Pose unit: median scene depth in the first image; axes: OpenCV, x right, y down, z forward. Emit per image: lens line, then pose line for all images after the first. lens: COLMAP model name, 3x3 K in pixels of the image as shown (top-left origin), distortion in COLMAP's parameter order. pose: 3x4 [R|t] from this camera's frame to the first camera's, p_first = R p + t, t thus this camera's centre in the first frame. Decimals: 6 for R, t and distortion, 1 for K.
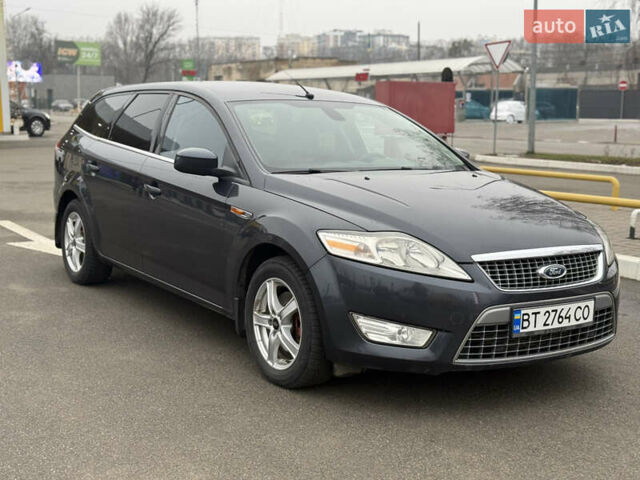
lens RADIAL K [[763.5, 0, 320.0], [0, 763.5, 240.0], [0, 0, 1]] dist [0.212922, -0.501720]
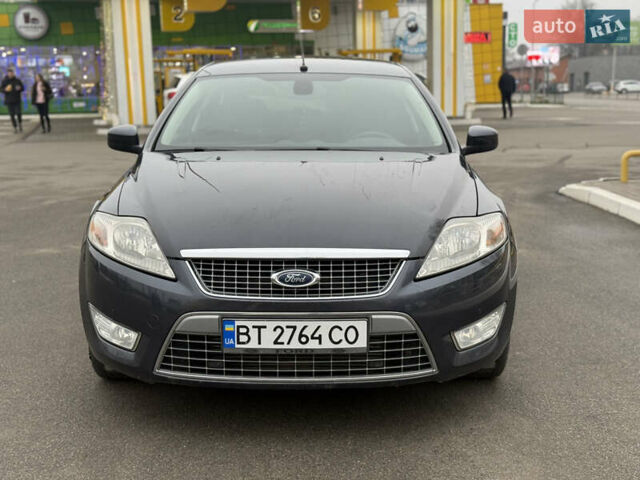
lens RADIAL K [[763.5, 0, 320.0], [0, 763.5, 240.0], [0, 0, 1]] dist [0.212922, -0.501720]
pose [[0.865325, 0.071051, -0.496150, 0.722335], [-0.059547, 0.997464, 0.038987, -0.031864], [0.497661, -0.004192, 0.867361, 0.329695]]
